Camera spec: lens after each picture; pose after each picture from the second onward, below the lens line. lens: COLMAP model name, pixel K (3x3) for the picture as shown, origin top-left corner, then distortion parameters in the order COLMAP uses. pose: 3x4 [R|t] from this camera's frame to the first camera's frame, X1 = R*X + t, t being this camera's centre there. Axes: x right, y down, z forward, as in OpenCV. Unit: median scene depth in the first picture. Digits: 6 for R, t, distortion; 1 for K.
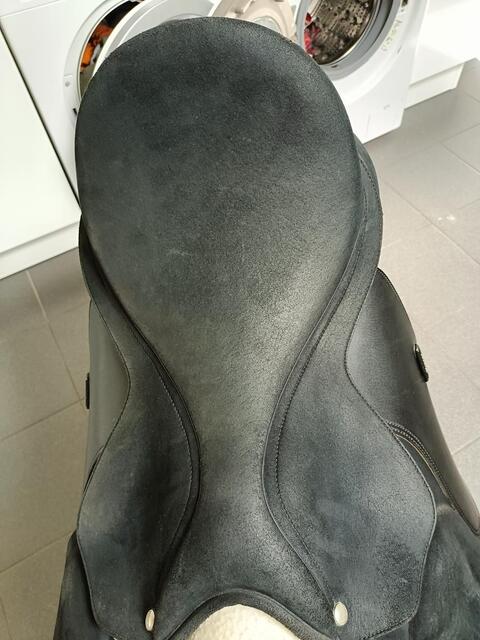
lens RADIAL K [[473.4, 0, 240.0], [0, 473.4, 320.0], [0, 0, 1]] dist [0.015438, -0.005136]
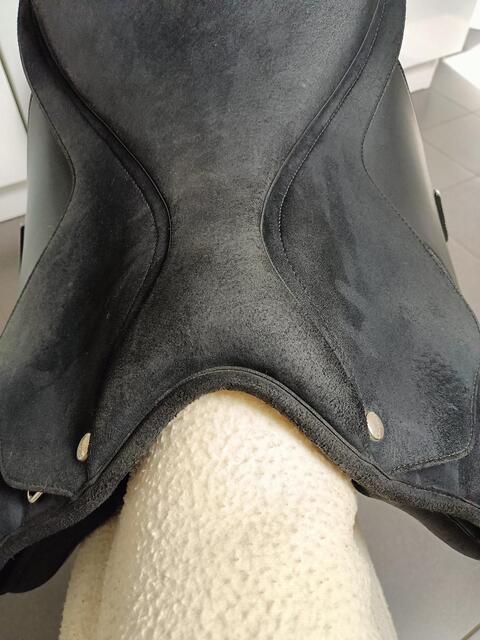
lens RADIAL K [[473.4, 0, 240.0], [0, 473.4, 320.0], [0, 0, 1]] dist [0.015438, -0.005136]
pose [[0.996865, 0.029462, 0.073435, -0.028010], [-0.023755, 0.996716, -0.077409, 0.485816], [-0.075475, 0.075422, 0.994291, 0.314068]]
